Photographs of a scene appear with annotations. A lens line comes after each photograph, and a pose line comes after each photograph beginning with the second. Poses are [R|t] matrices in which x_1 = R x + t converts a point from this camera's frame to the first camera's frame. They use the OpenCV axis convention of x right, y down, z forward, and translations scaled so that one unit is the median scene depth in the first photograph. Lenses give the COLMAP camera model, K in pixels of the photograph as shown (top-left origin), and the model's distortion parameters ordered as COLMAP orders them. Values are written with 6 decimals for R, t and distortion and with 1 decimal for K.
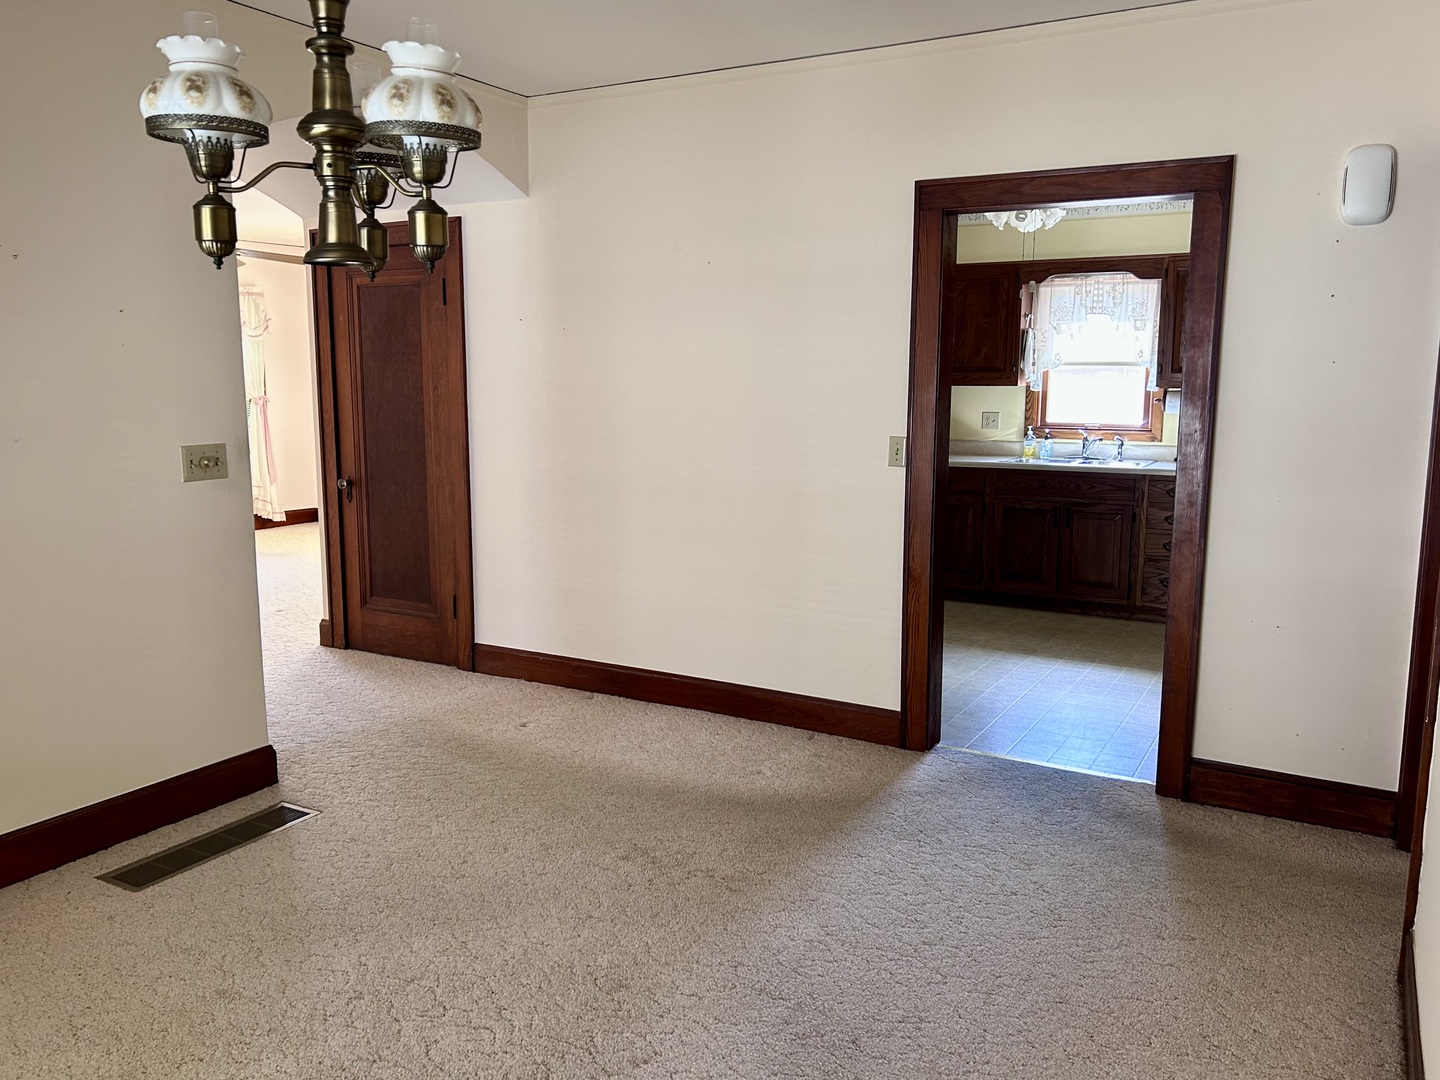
lens RADIAL K [[1123.7, 0, 712.9], [0, 1123.7, 532.5], [0, 0, 1]] dist [0.065204, 0.002860]
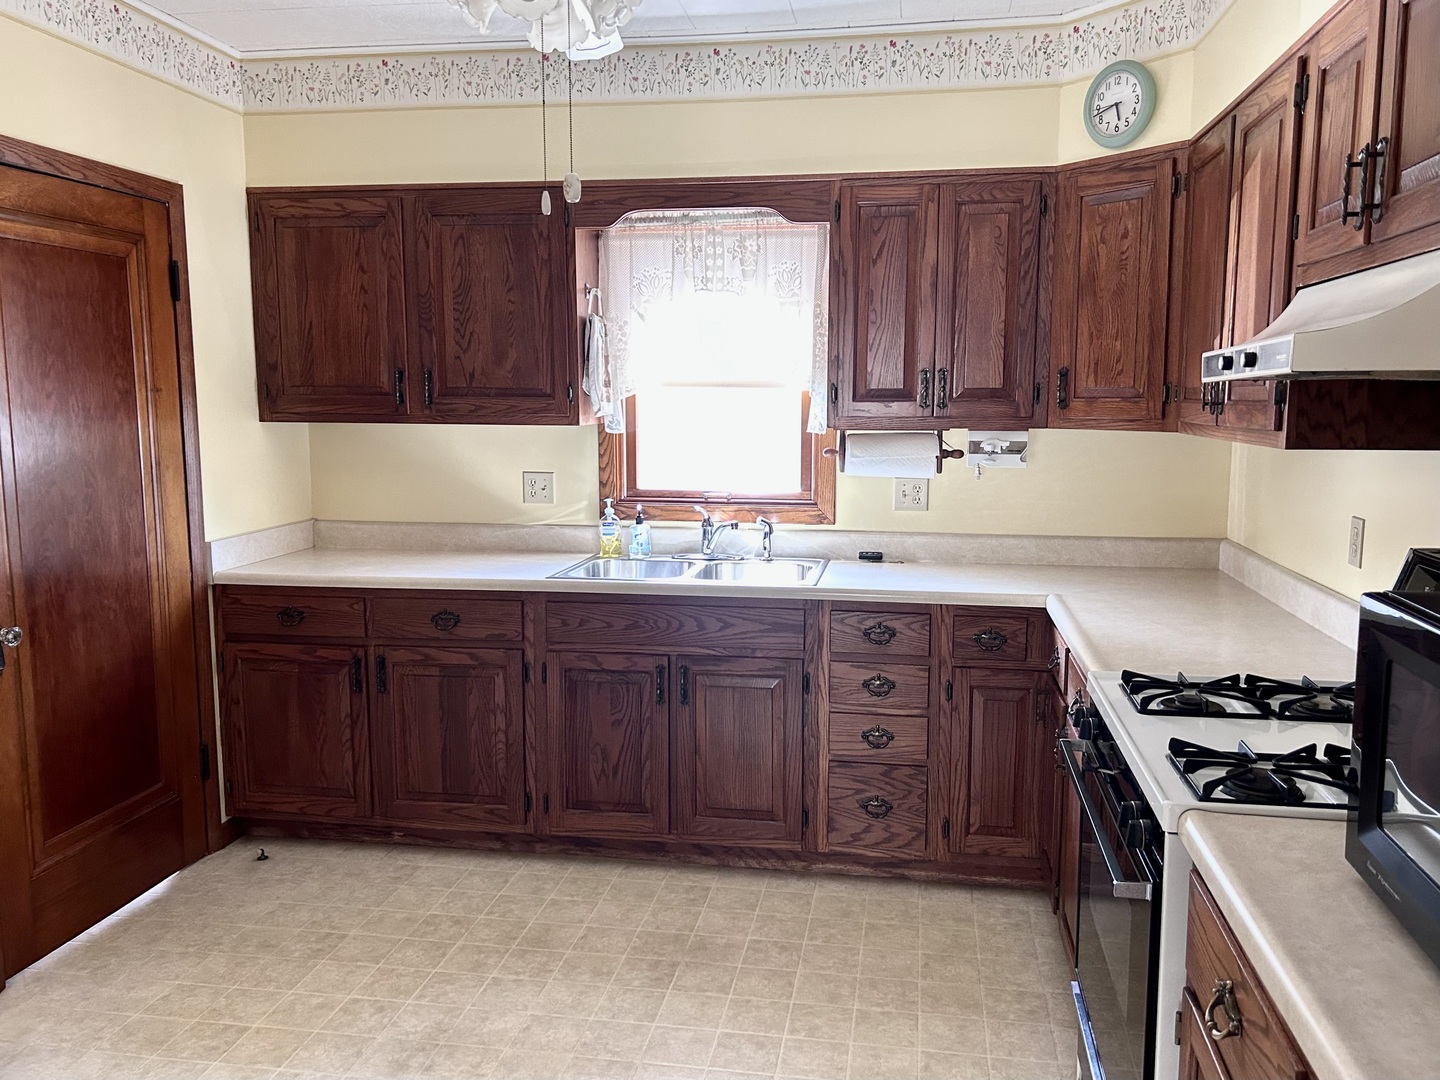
lens RADIAL K [[1123.7, 0, 719.7], [0, 1123.7, 540.6], [0, 0, 1]] dist [0.065204, 0.002860]
pose [[0.940507, -0.045357, 0.336733, 0.155053], [0.050732, 0.998687, -0.007176, -0.070432], [-0.335965, 0.023832, 0.941573, 0.497377]]
